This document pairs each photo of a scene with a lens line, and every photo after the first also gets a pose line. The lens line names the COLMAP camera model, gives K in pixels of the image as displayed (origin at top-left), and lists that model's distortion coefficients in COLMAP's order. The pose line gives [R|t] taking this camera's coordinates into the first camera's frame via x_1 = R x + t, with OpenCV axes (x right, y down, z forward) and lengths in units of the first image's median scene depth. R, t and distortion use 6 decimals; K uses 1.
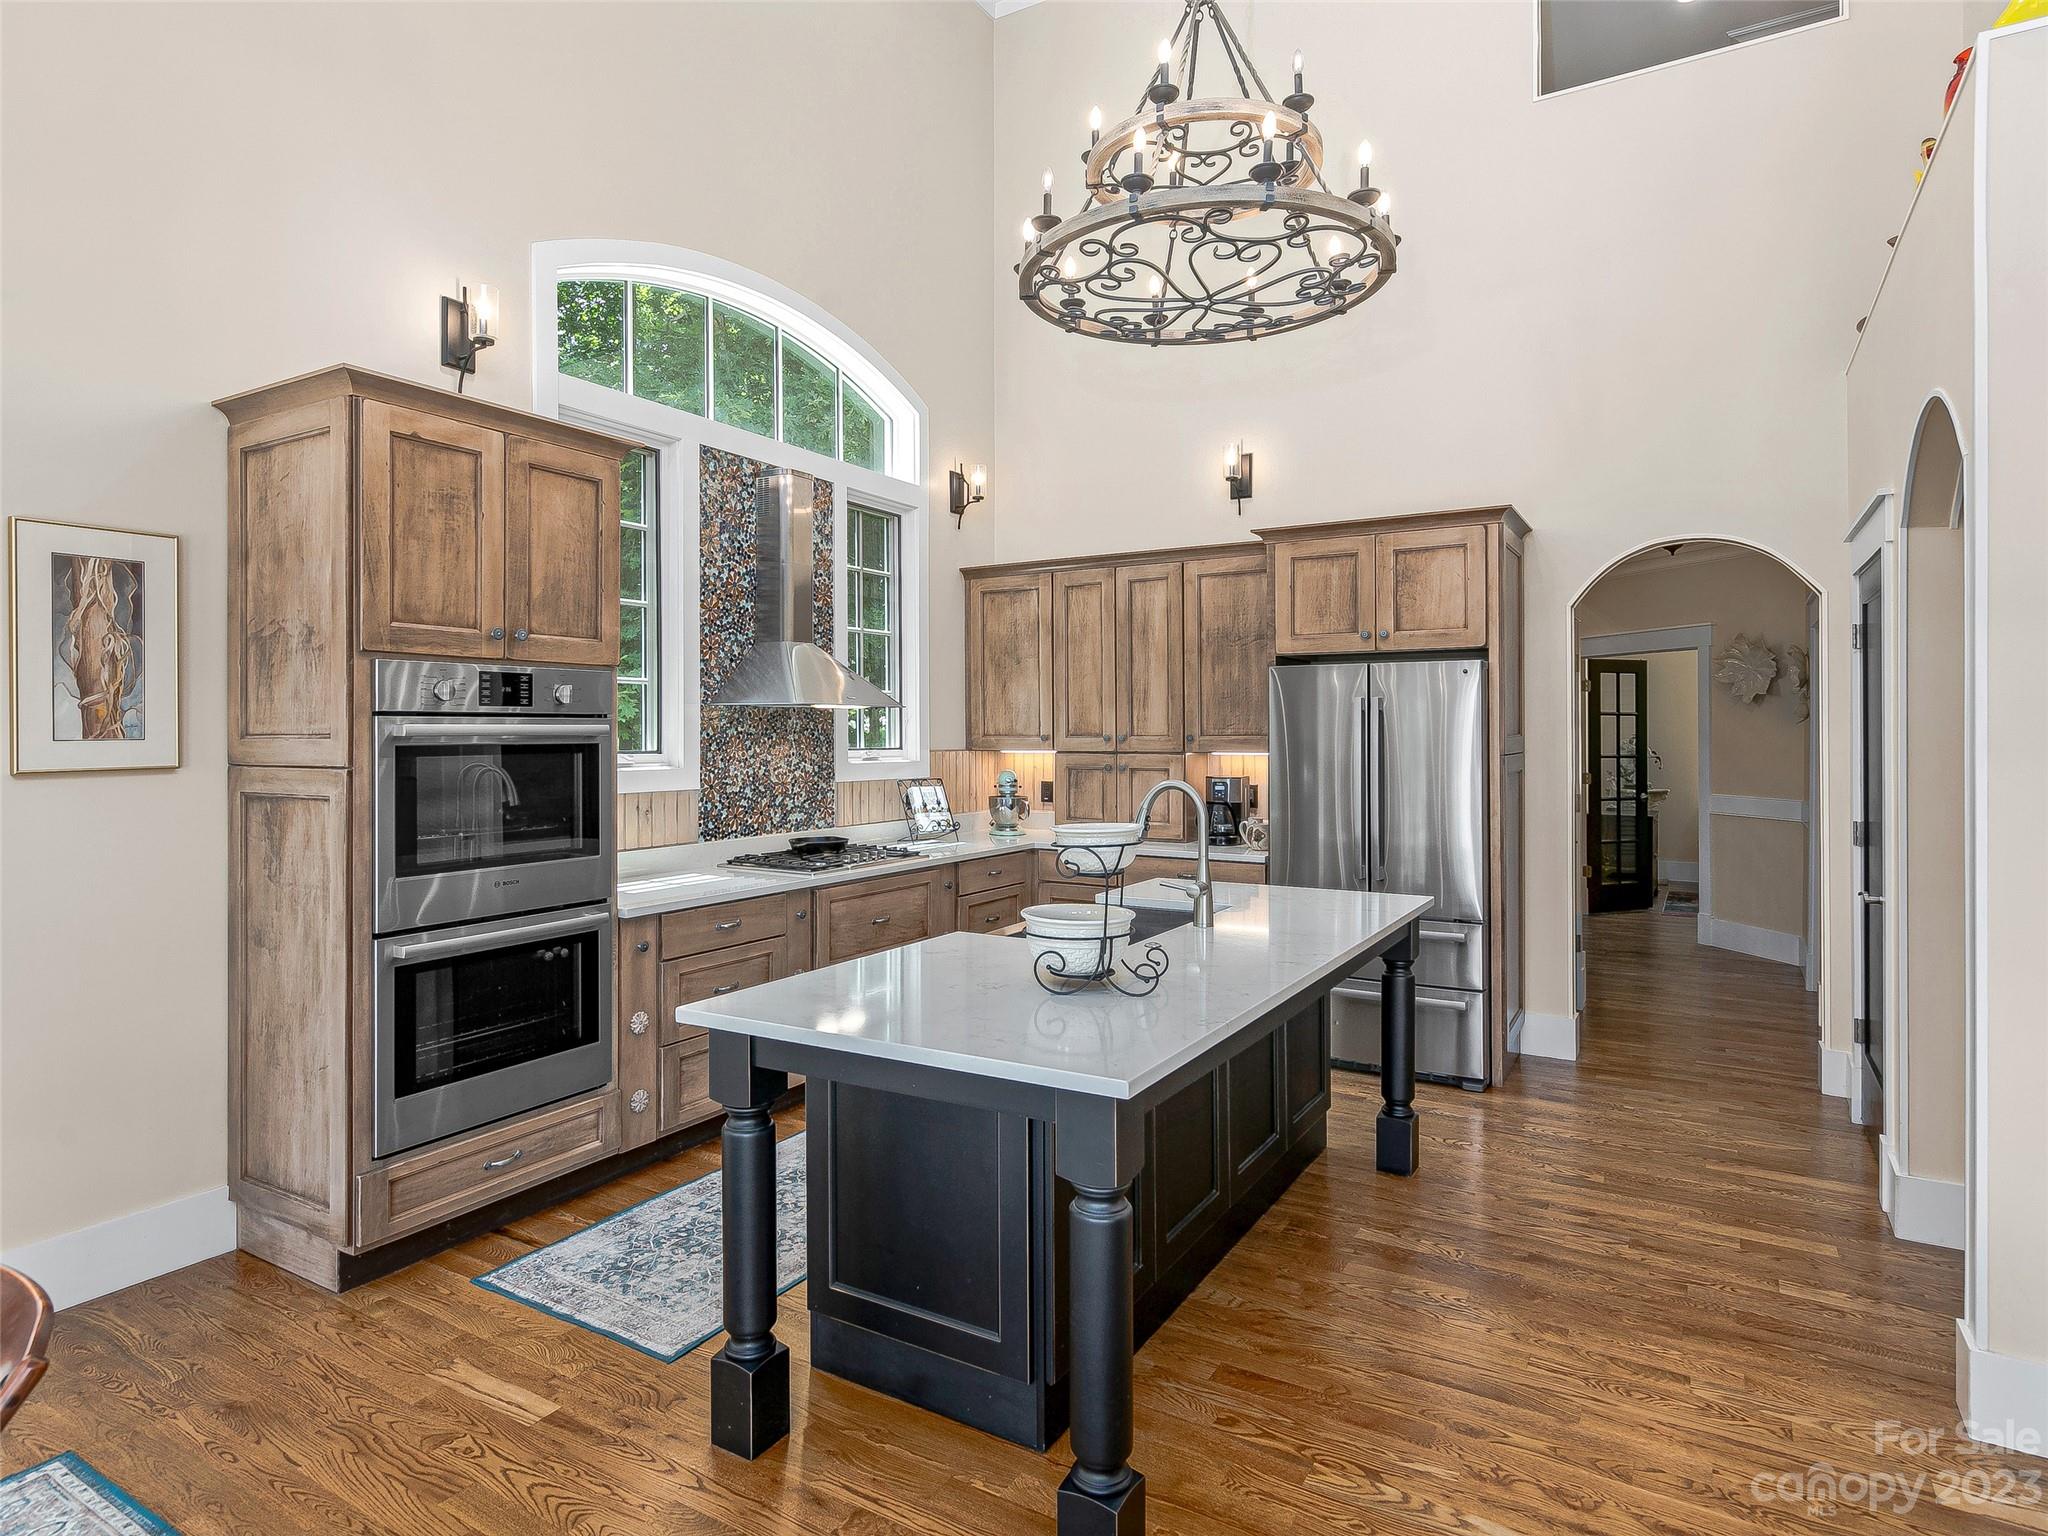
lens RADIAL K [[1132.2, 0, 1022.0], [0, 1132.2, 731.4], [0, 0, 1]] dist [0.004464, -0.000029]
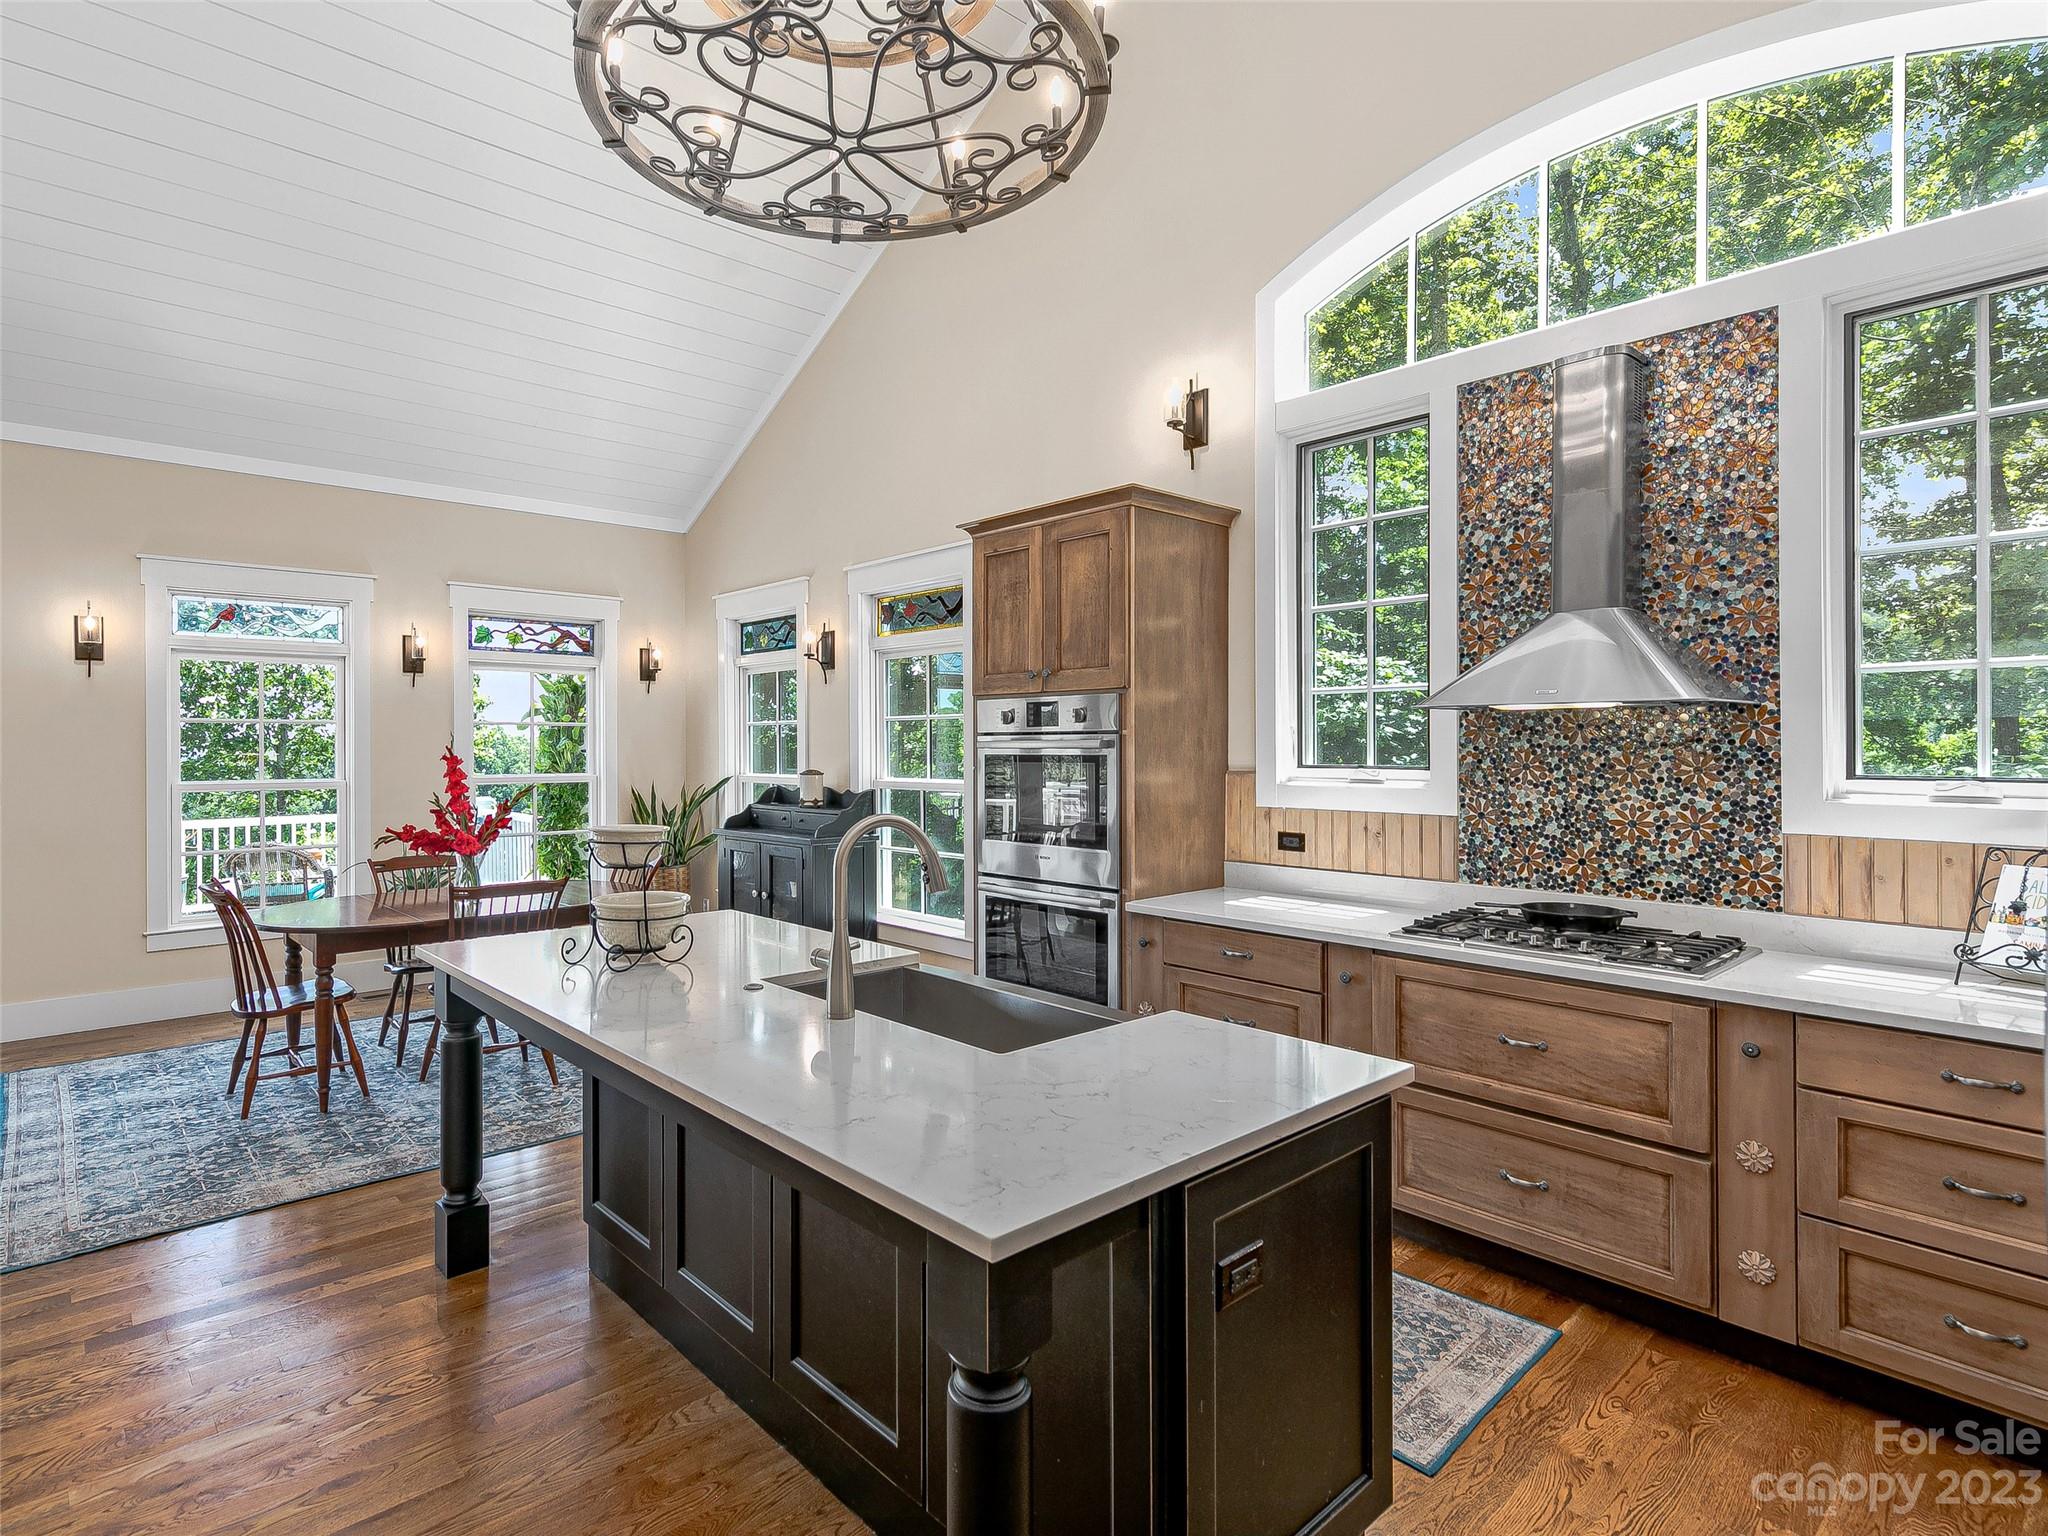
lens RADIAL K [[1067.1, 0, 940.0], [0, 1067.1, 744.3], [0, 0, 1]] dist [0.010133, -0.003090]
pose [[-0.314537, 0.000779, -0.949245, 0.549216], [0.002967, 0.999996, -0.000163, -0.000886], [0.949241, -0.002868, -0.314538, 0.888714]]
